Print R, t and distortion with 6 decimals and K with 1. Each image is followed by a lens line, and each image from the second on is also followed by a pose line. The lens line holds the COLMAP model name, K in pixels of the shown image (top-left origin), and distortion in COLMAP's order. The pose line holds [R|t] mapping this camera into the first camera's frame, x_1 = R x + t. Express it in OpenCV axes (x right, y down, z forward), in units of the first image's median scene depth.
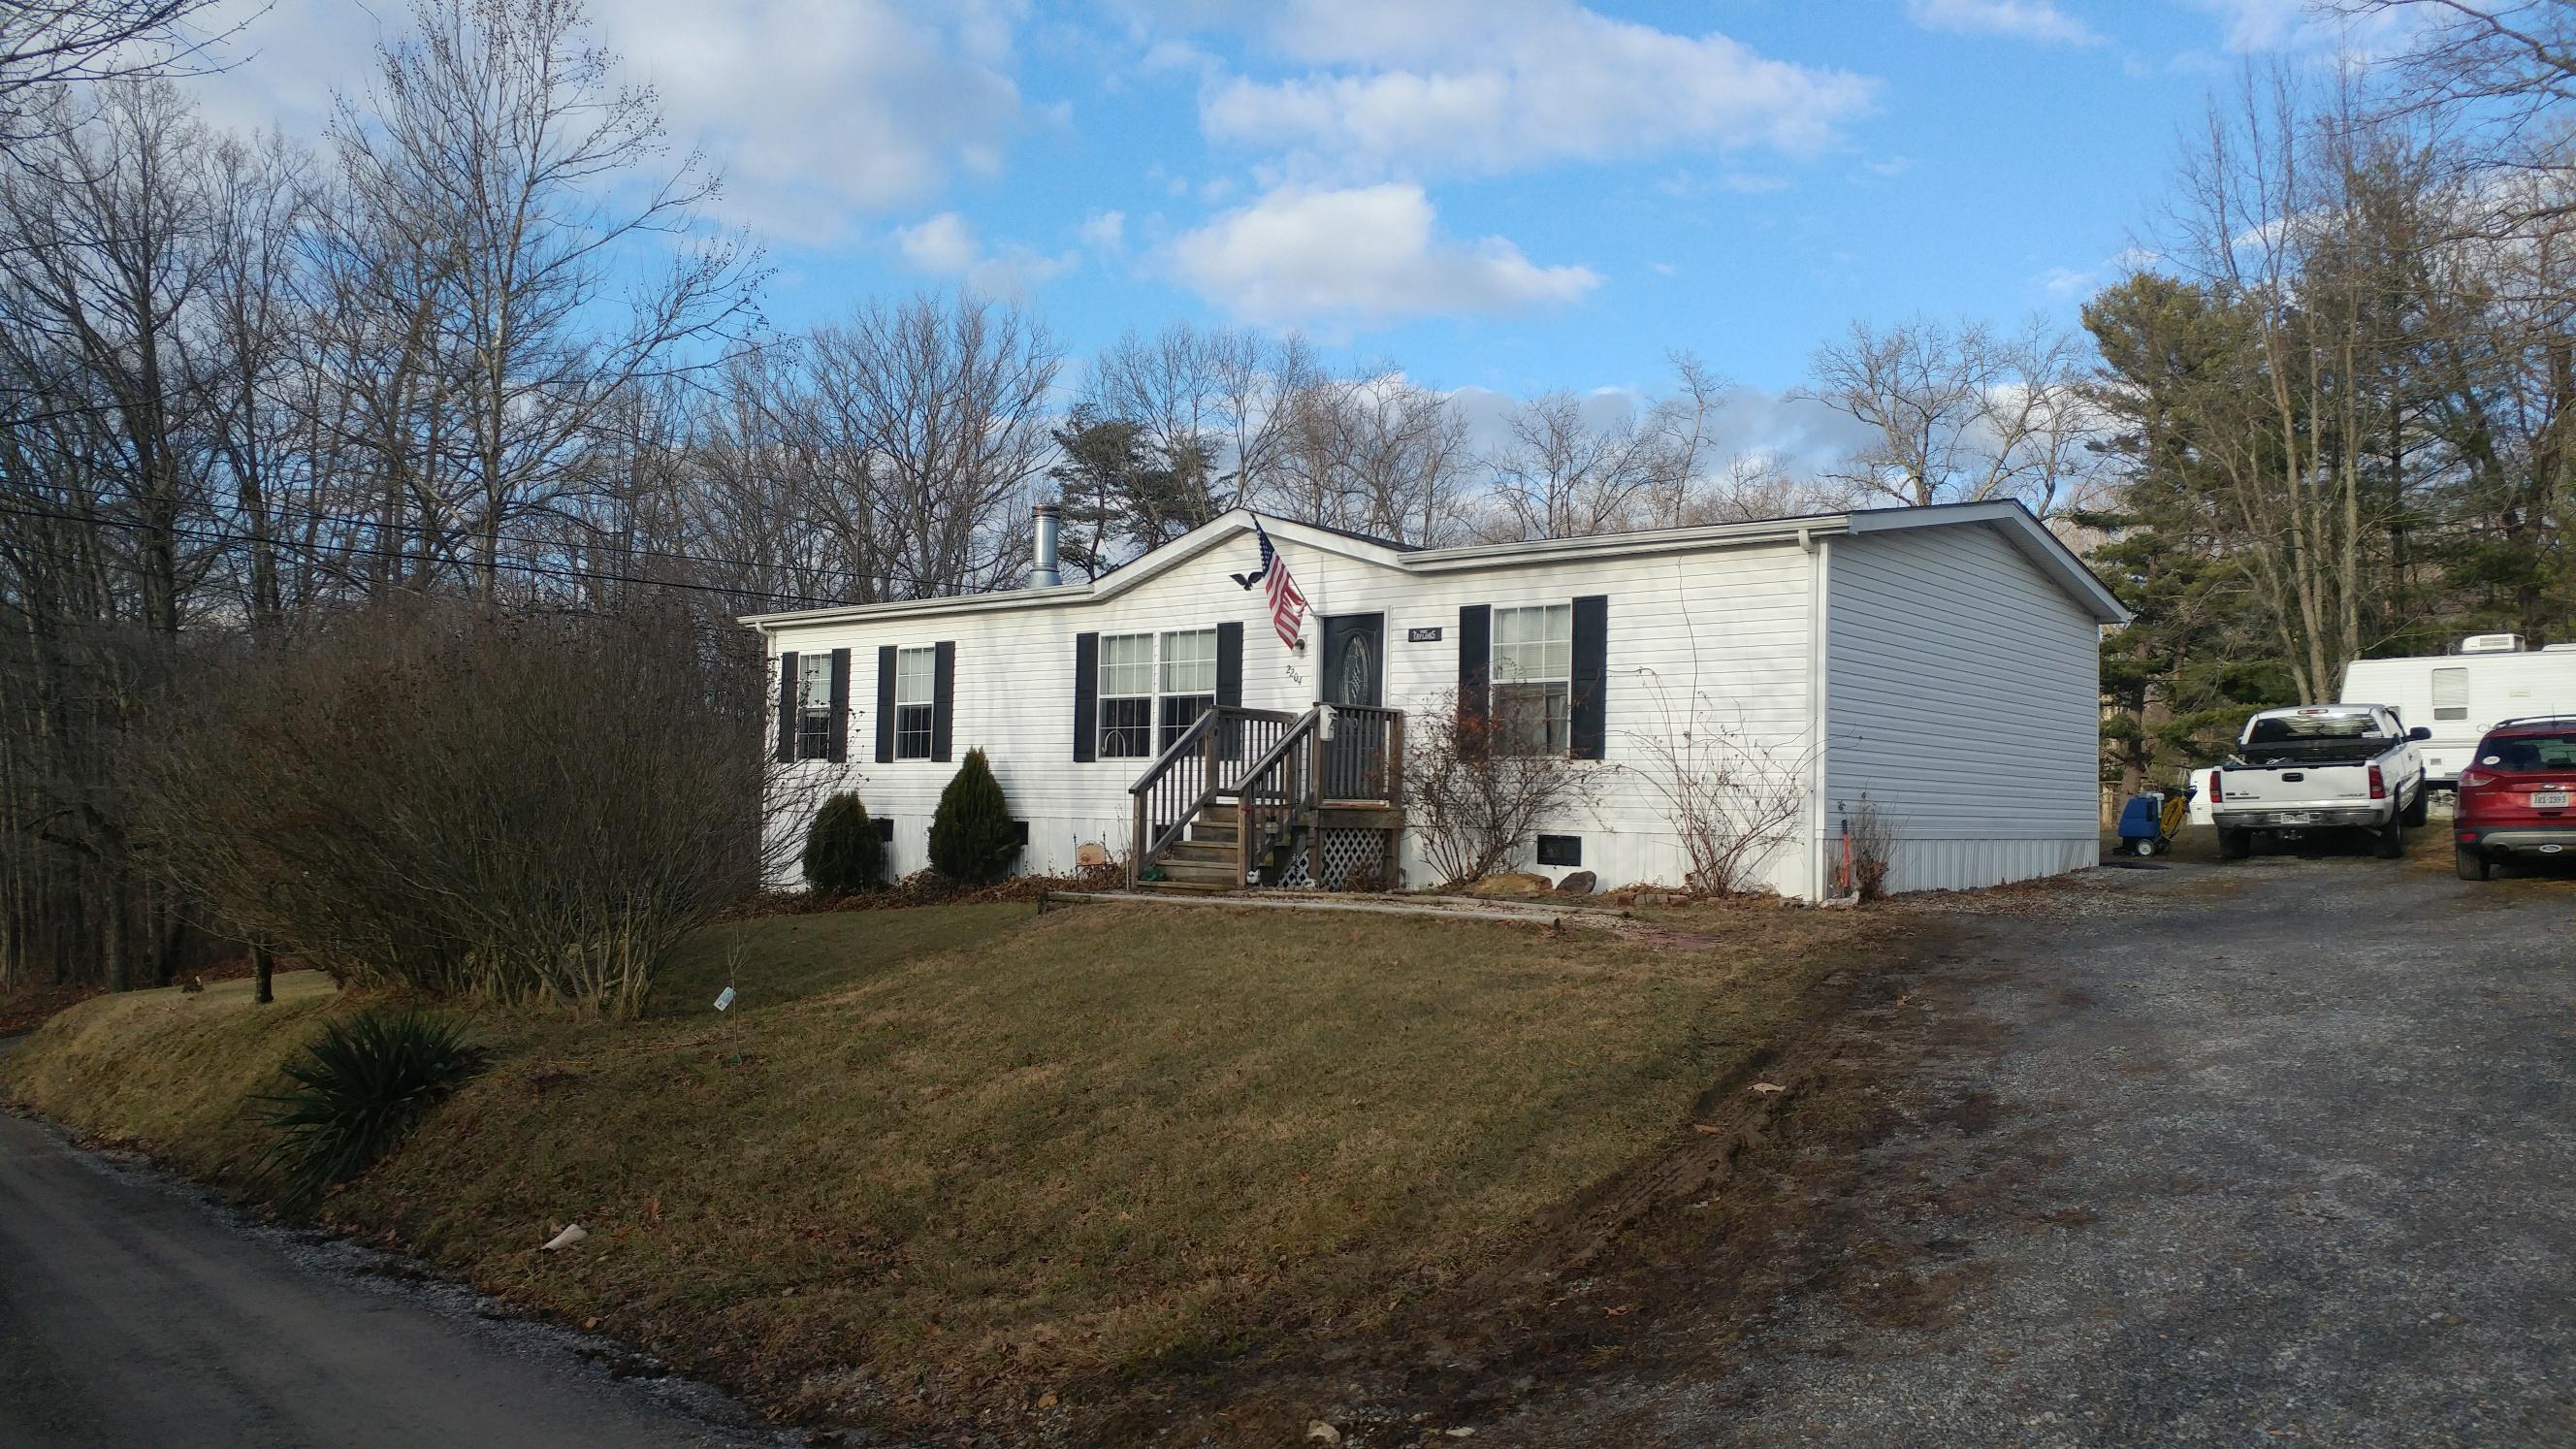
lens RADIAL K [[1815.8, 0, 1288.6], [0, 1815.8, 795.3], [0, 0, 1]] dist [0.000226, -0.004622]
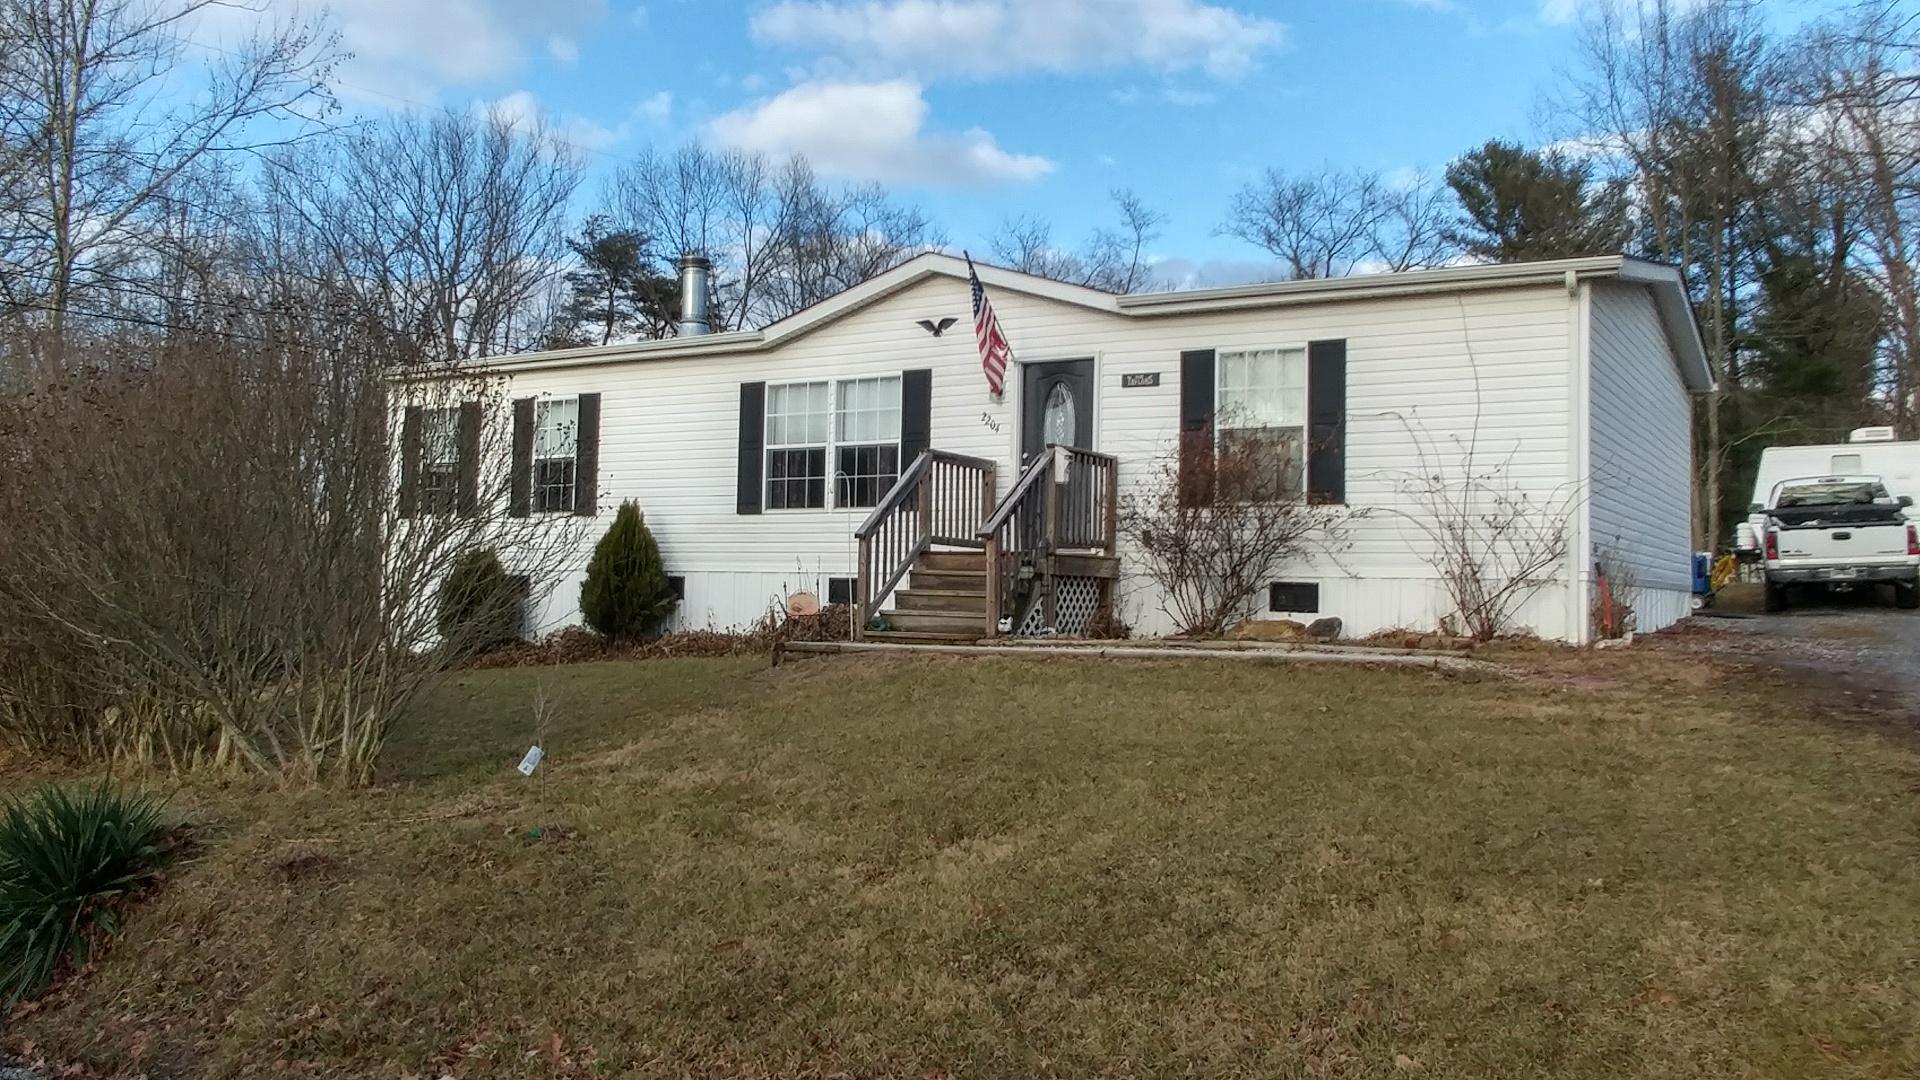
lens RADIAL K [[1542.1, 0, 957.5], [0, 1542.1, 540.5], [0, 0, 1]] dist [-0.035492, 0.005673]
pose [[0.988194, 0.004369, 0.153148, -0.129610], [-0.000547, 0.999687, -0.024993, 0.016938], [-0.153209, 0.024614, 0.987887, 0.161724]]
